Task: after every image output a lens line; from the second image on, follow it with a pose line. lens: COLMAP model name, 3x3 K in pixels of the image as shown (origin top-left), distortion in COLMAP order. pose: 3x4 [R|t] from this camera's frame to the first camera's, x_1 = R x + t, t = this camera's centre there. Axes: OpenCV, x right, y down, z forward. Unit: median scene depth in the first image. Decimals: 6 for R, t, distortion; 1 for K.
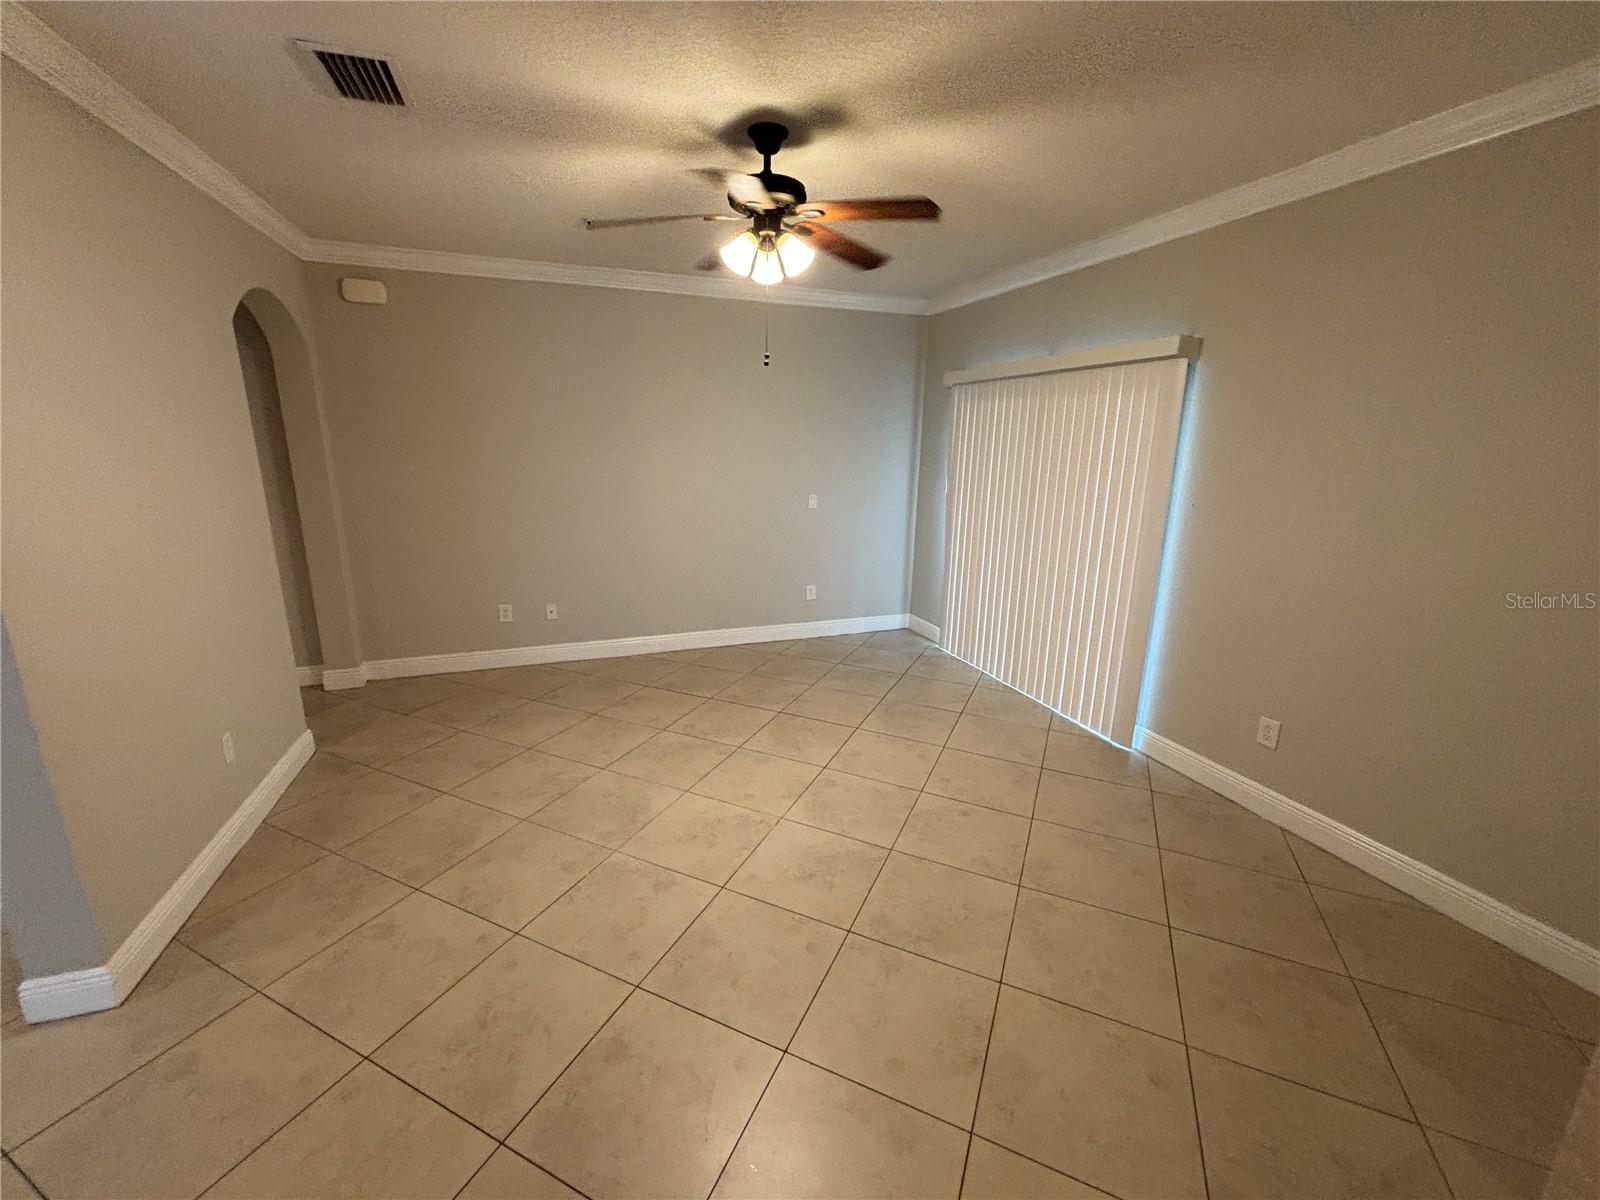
lens RADIAL K [[647.7, 0, 793.7], [0, 647.7, 600.0], [0, 0, 1]] dist [0.018080, -0.000077]
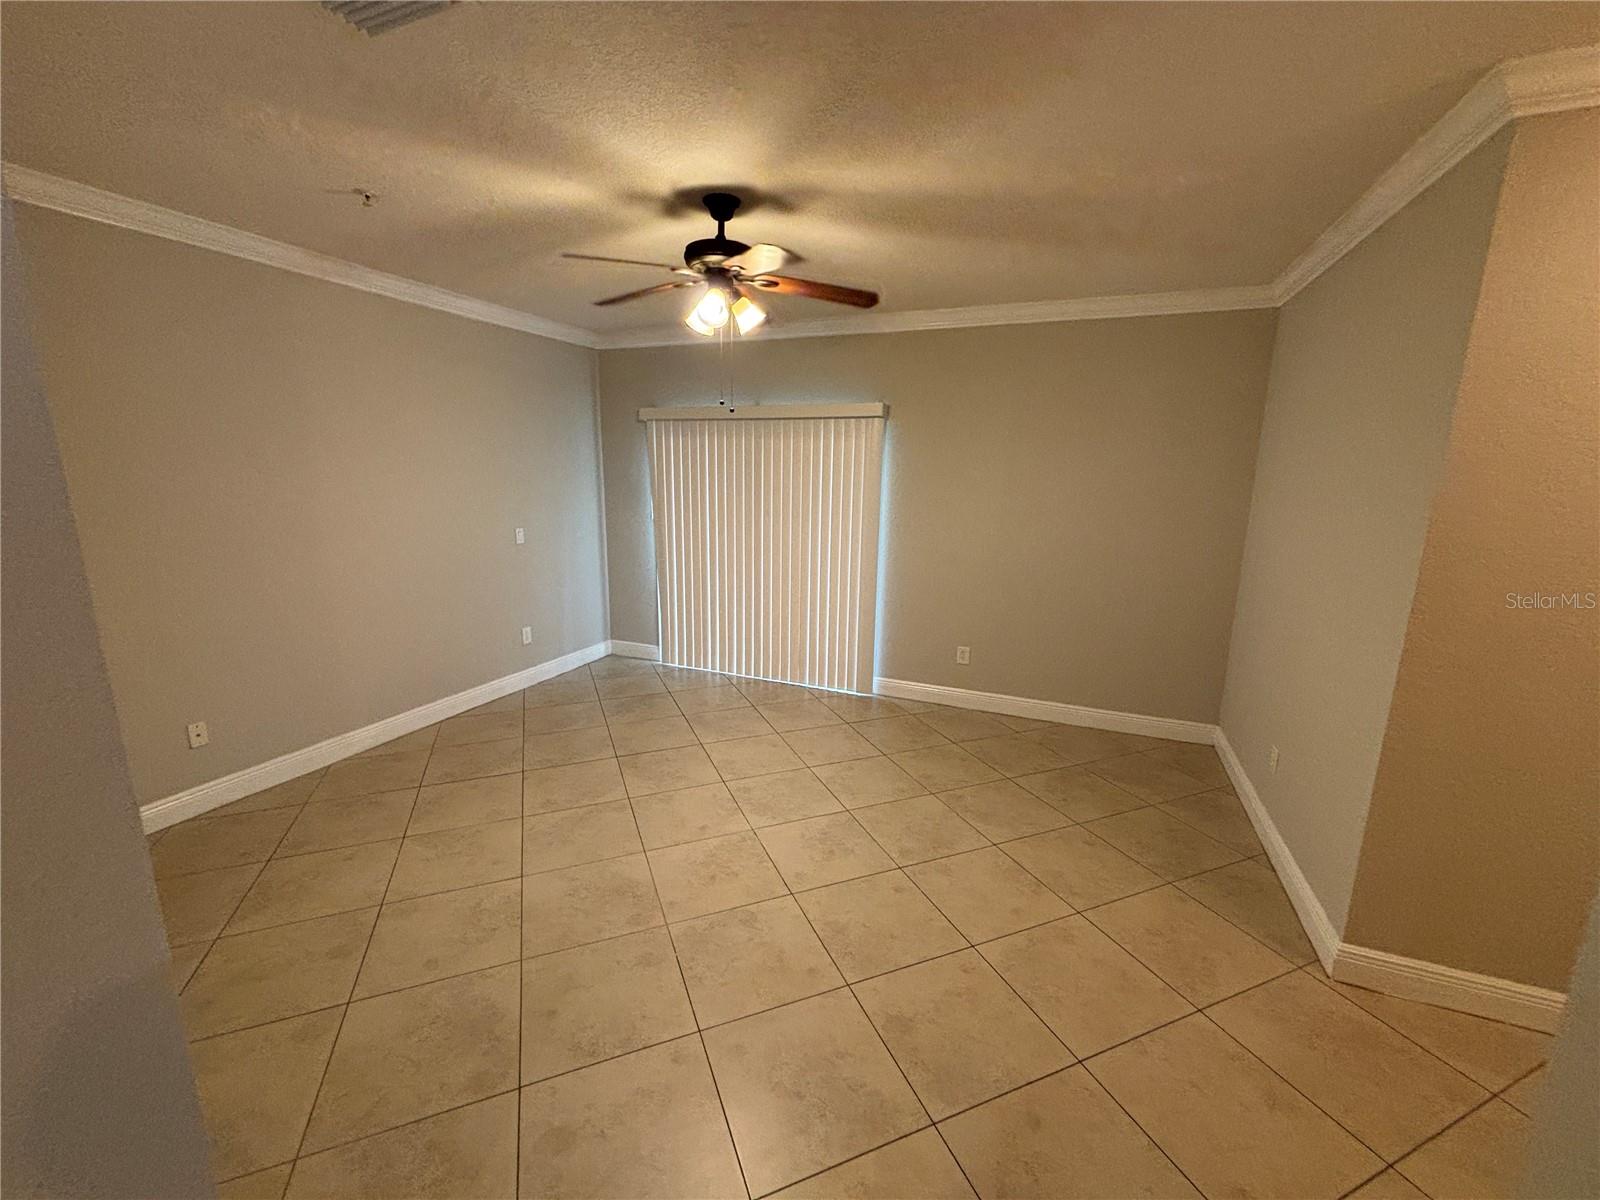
lens RADIAL K [[647.7, 0, 797.1], [0, 647.7, 597.6], [0, 0, 1]] dist [0.018080, -0.000077]
pose [[0.683595, -0.144664, 0.715381, -0.544134], [0.168952, 0.984902, 0.037721, -0.052789], [-0.710038, 0.095079, 0.697715, 0.137497]]
